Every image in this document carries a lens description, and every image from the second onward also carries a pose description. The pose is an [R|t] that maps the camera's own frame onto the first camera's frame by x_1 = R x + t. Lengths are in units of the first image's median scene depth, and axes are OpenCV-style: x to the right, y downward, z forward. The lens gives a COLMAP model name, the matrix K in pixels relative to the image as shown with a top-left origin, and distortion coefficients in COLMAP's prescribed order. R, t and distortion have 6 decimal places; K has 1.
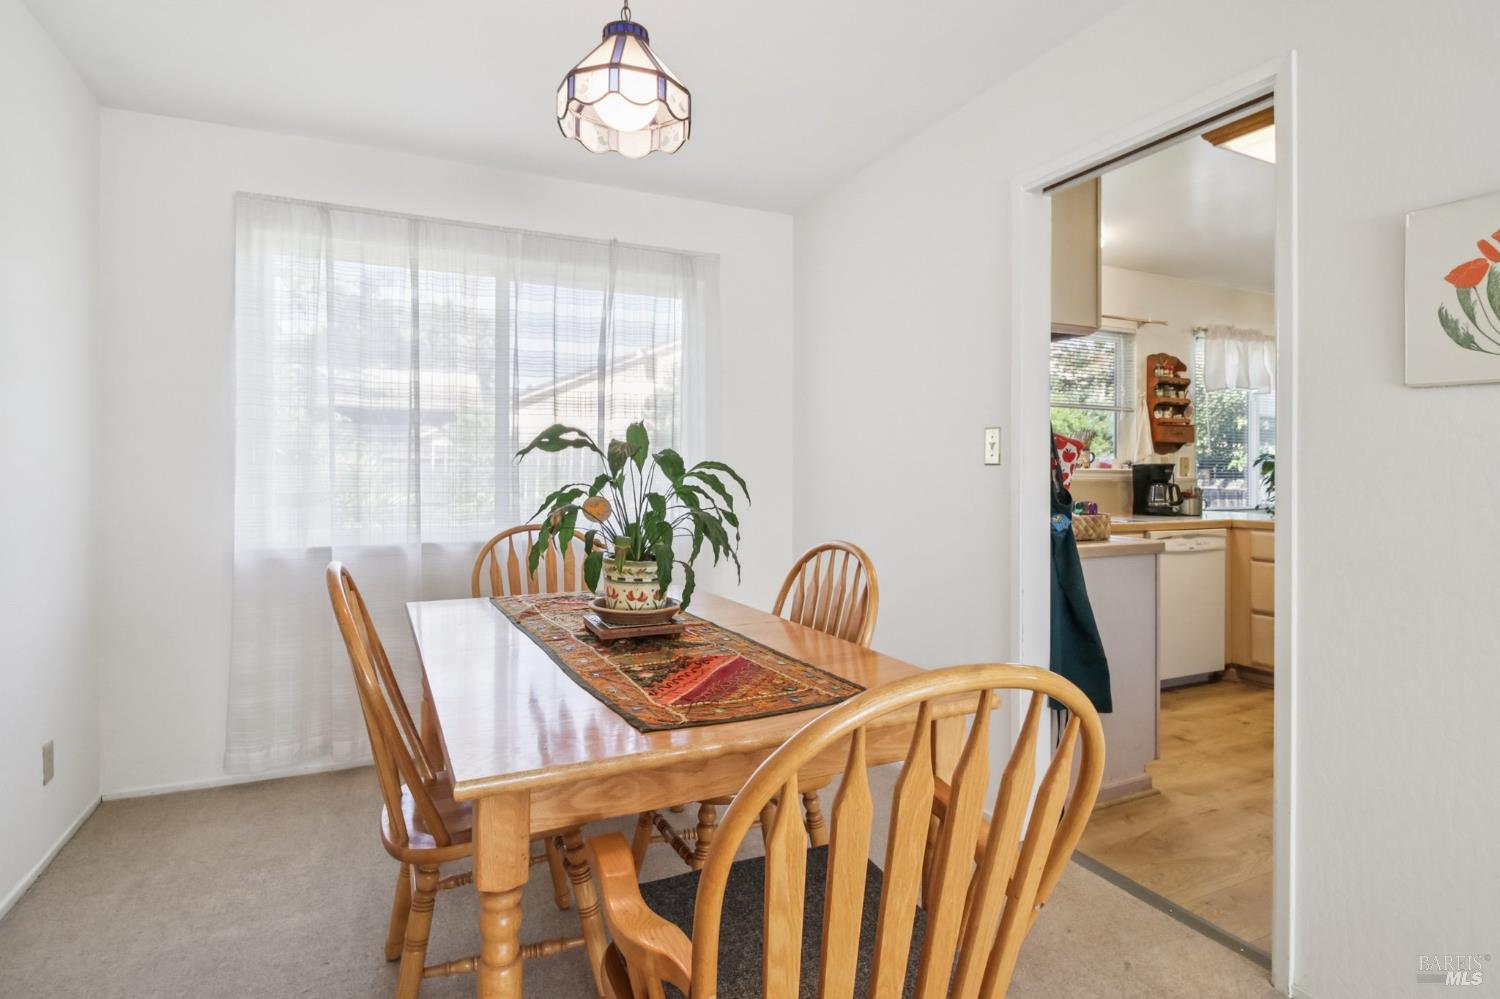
lens RADIAL K [[771.9, 0, 741.1], [0, 771.9, 472.6], [0, 0, 1]] dist [-0.000974, -0.017448]
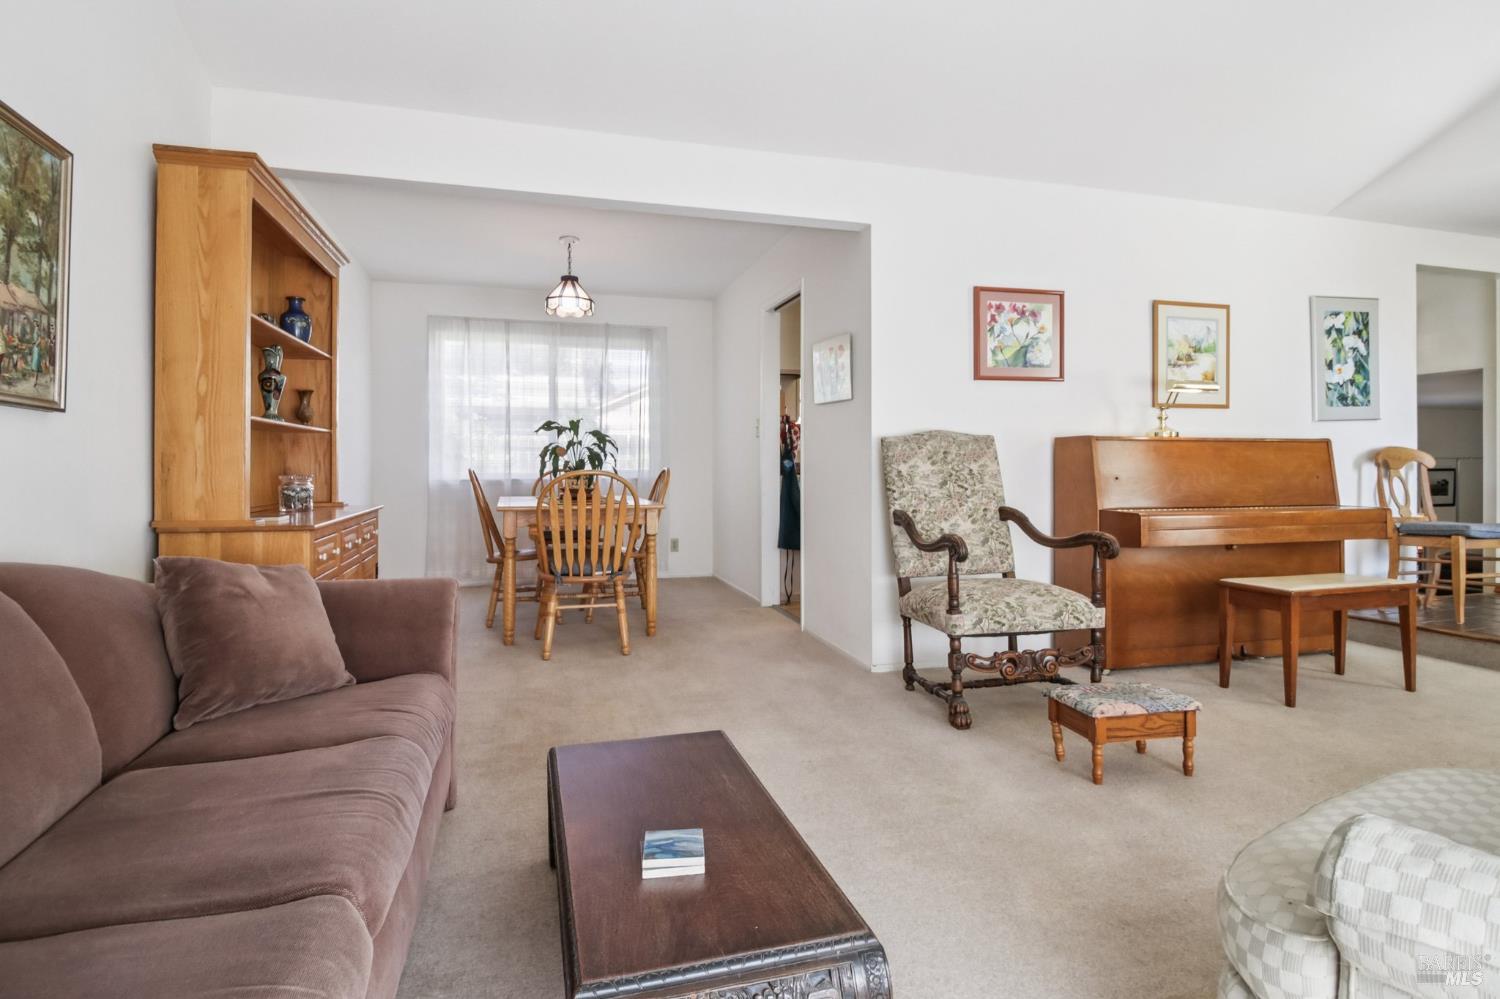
lens RADIAL K [[771.9, 0, 741.1], [0, 771.9, 472.6], [0, 0, 1]] dist [-0.000974, -0.017448]
pose [[0.988192, -0.001356, -0.153215, 0.523887], [0.002733, 0.999958, 0.008777, 0.061907], [0.153196, -0.009092, 0.988154, -0.975442]]
